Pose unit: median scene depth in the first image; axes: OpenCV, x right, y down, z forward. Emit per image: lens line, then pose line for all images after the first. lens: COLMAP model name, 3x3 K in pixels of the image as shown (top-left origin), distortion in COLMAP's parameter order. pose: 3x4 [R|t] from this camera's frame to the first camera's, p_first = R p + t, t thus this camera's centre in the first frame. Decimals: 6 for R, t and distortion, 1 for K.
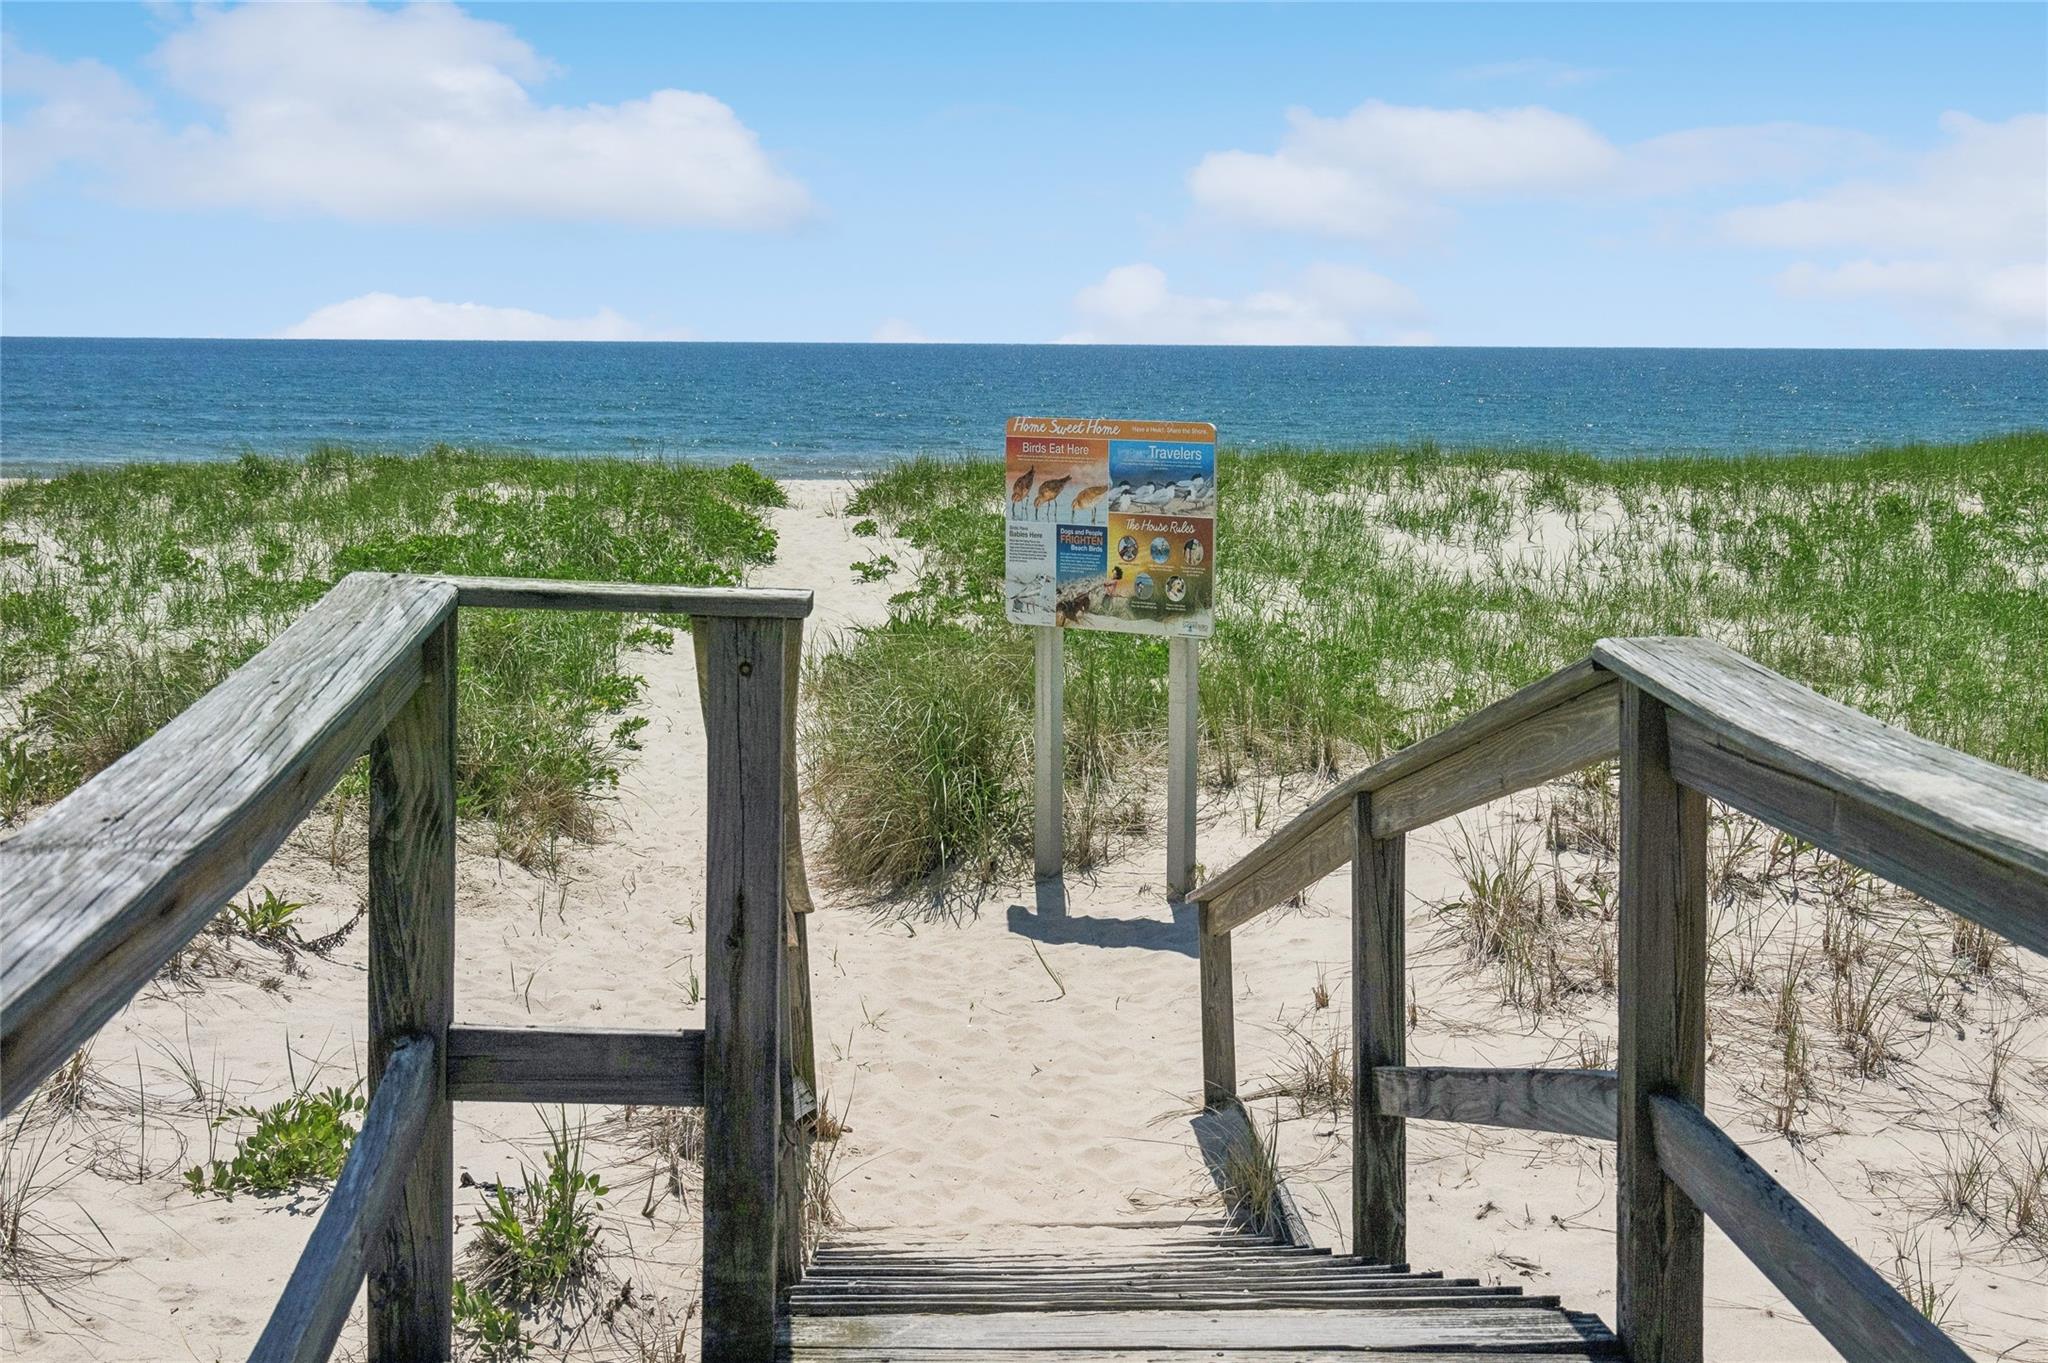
lens RADIAL K [[2946.1, 0, 1016.2], [0, 2946.1, 774.4], [0, 0, 1]] dist [0.009805, 0.019784]
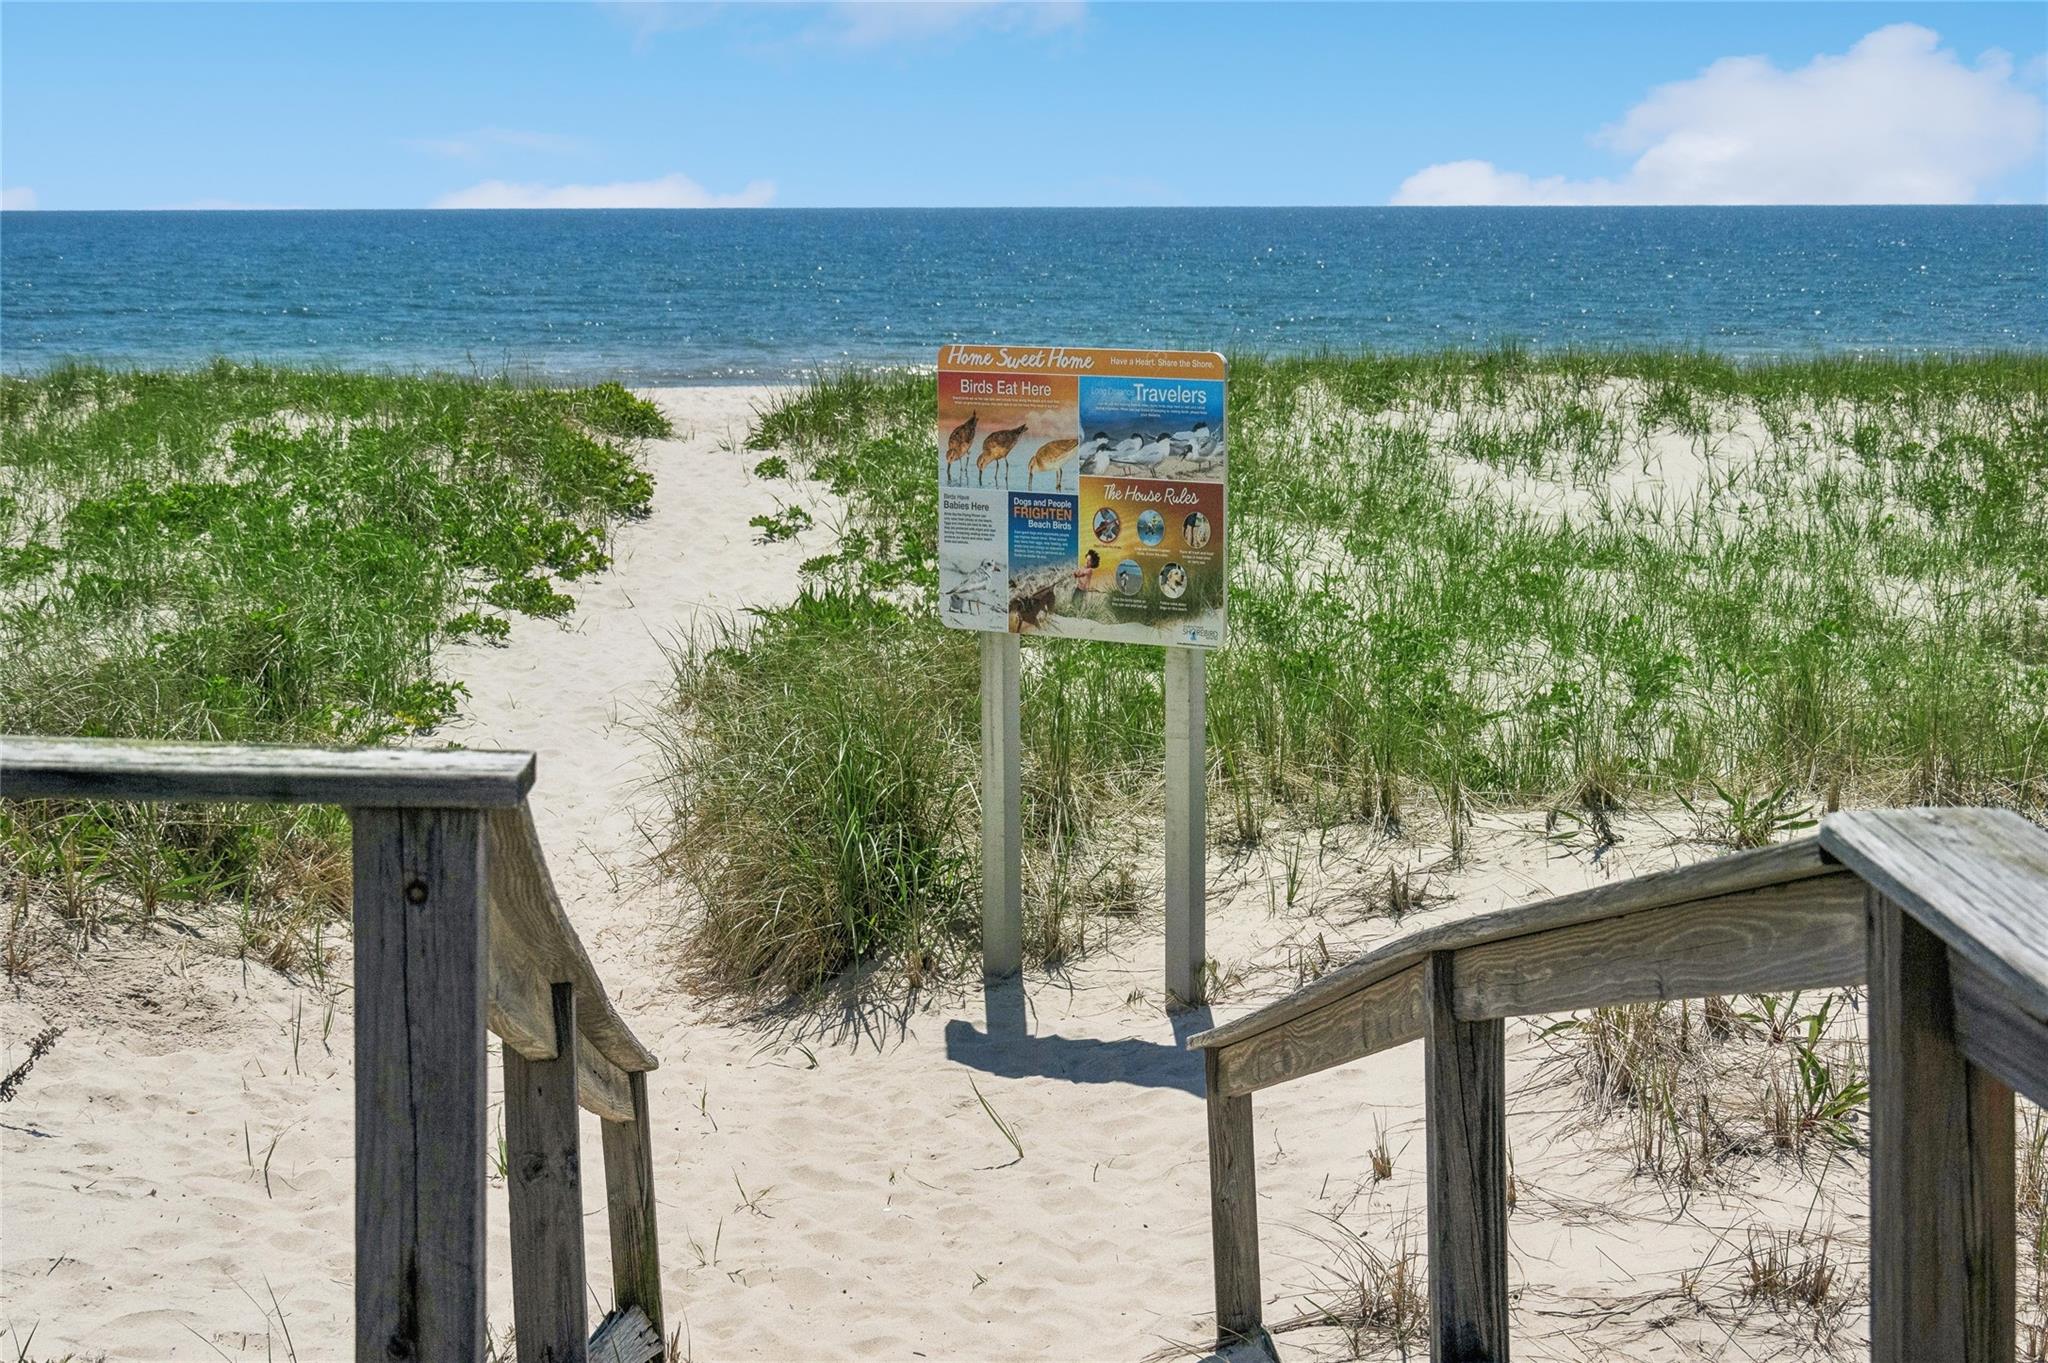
lens RADIAL K [[3669.7, 0, 1027.9], [0, 3669.7, 636.8], [0, 0, 1]] dist [-0.019459, -0.001354]
pose [[0.999905, -0.010630, 0.008771, 0.009606], [0.010850, 0.999615, -0.025520, -0.024453], [-0.008497, 0.025613, 0.999636, 0.091248]]
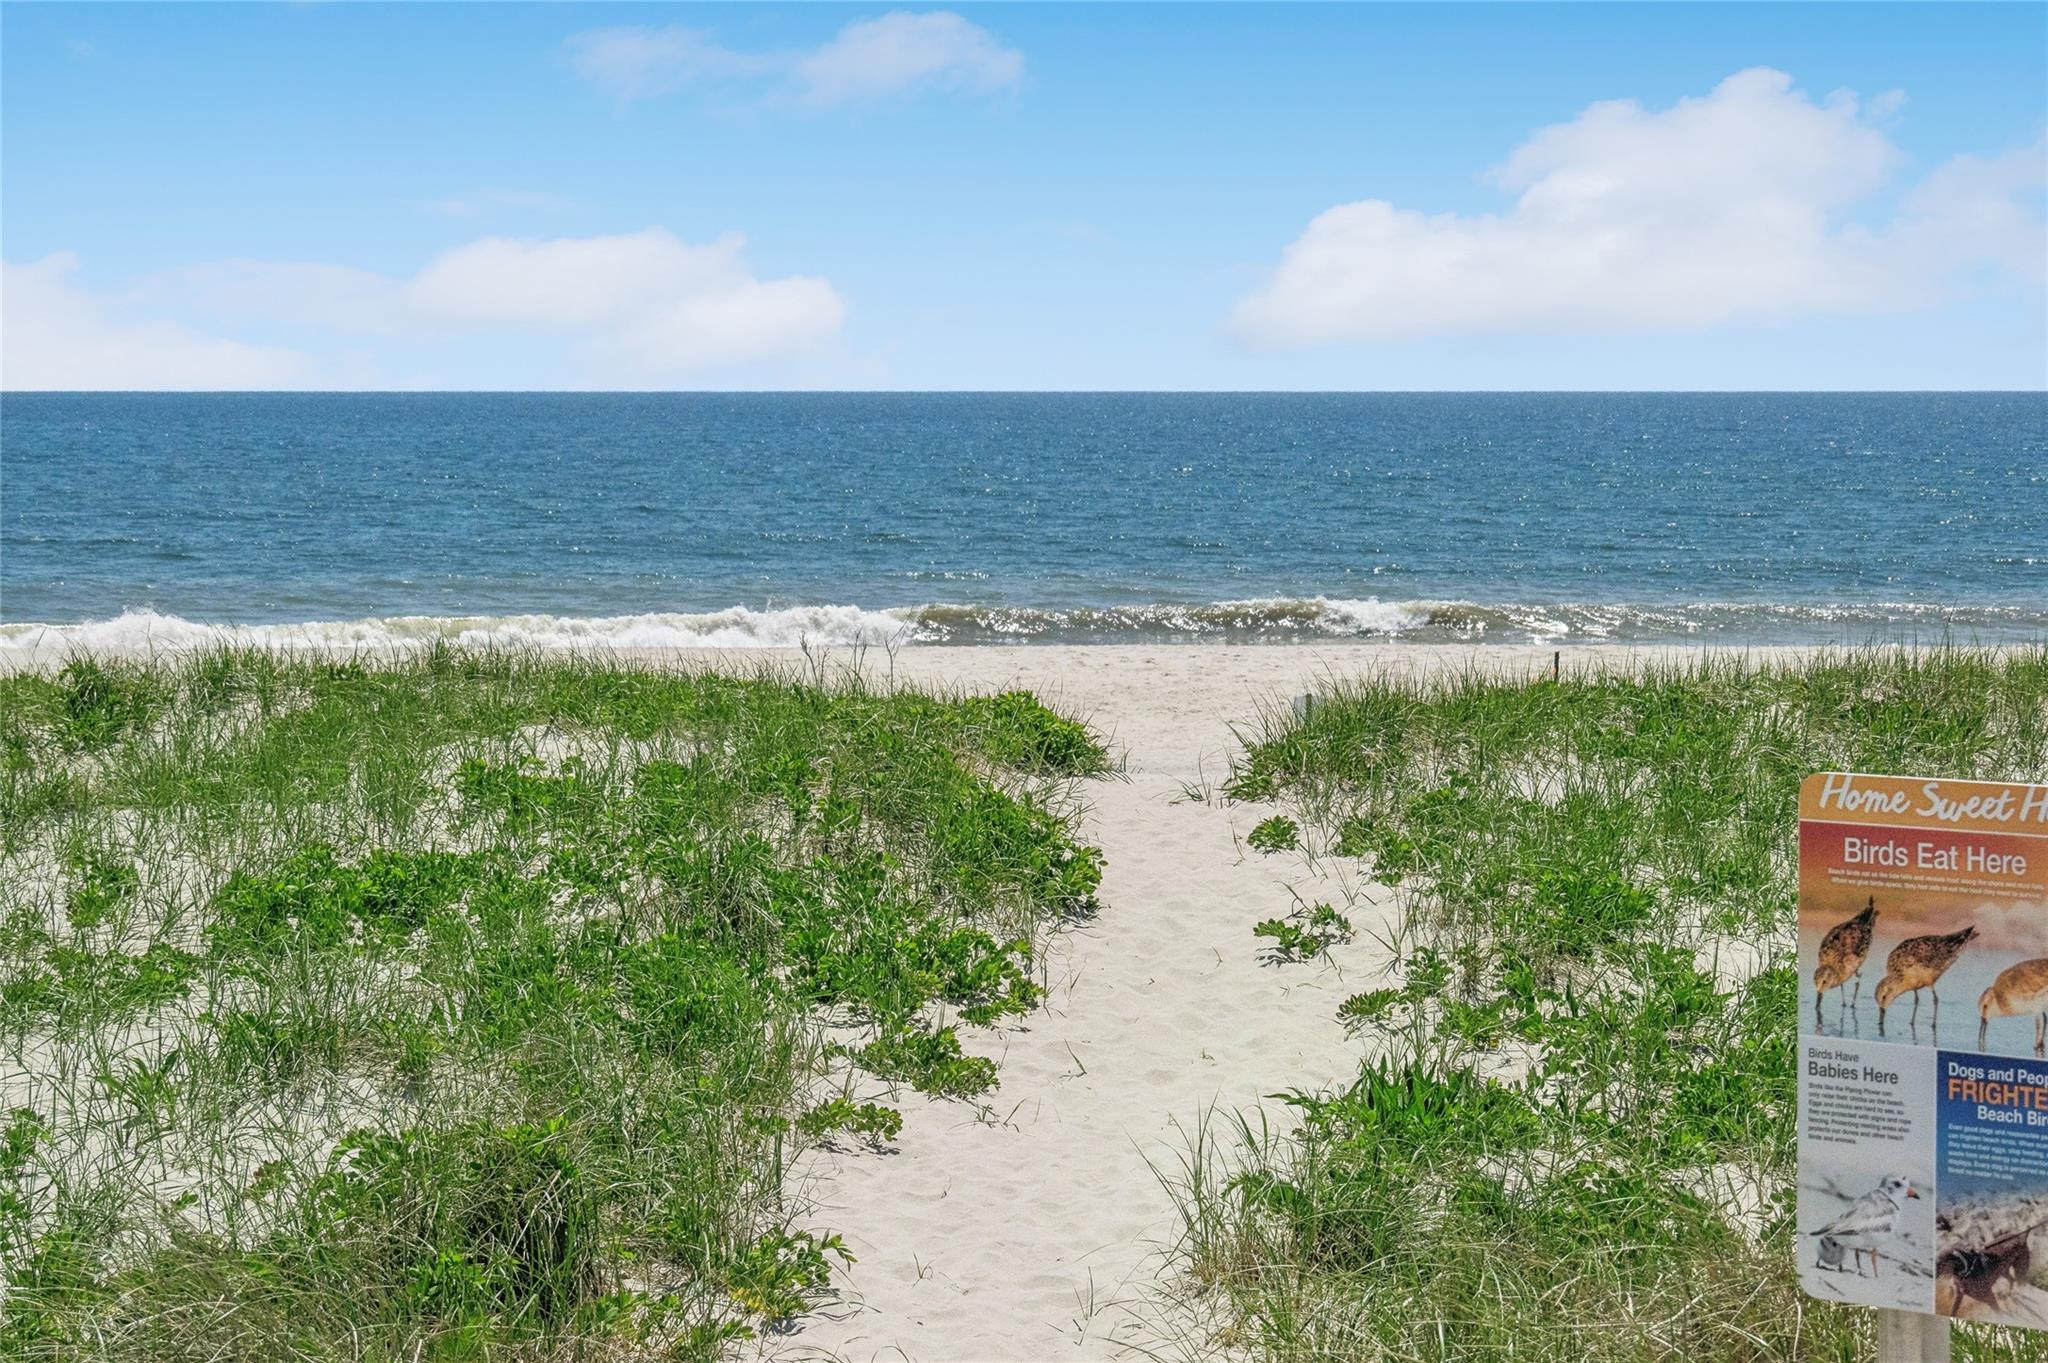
lens RADIAL K [[4582.0, 0, 1024.0], [0, 4582.0, 681.5], [0, 0, 1]] dist [0.015390, 0.047849]
pose [[0.997298, -0.001564, -0.073440, -0.057964], [-0.003876, 0.997260, -0.073873, -0.082893], [0.073355, 0.073958, 0.994560, 0.364023]]
